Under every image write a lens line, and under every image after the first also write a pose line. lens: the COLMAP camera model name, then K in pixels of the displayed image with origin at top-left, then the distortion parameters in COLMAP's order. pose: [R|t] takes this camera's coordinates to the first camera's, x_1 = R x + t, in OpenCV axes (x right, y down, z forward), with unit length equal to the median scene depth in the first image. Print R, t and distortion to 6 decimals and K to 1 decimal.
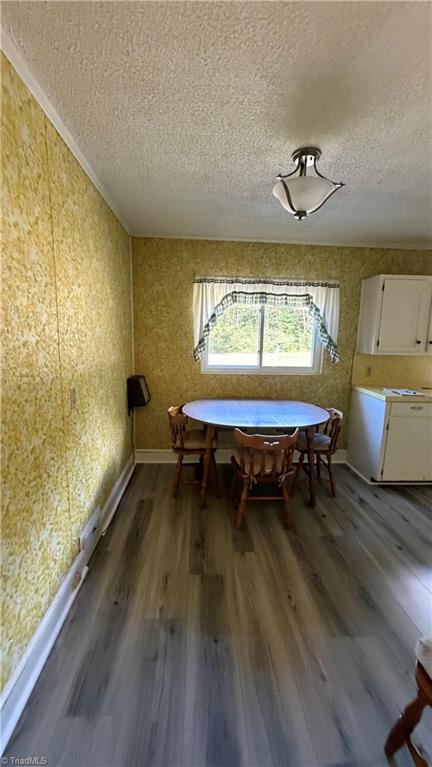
lens RADIAL K [[305.9, 0, 215.5], [0, 305.9, 381.7], [0, 0, 1]] dist [-0.000708, 0.000195]
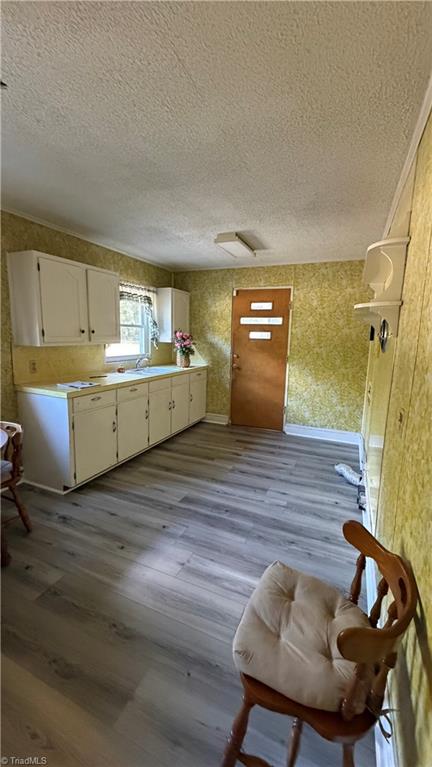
lens RADIAL K [[305.9, 0, 215.5], [0, 305.9, 381.7], [0, 0, 1]] dist [-0.000708, 0.000195]
pose [[0.454550, -0.150121, 0.877980, -0.019609], [0.122288, 0.986879, 0.105430, -0.024292], [-0.882287, 0.059443, 0.466943, 0.196561]]
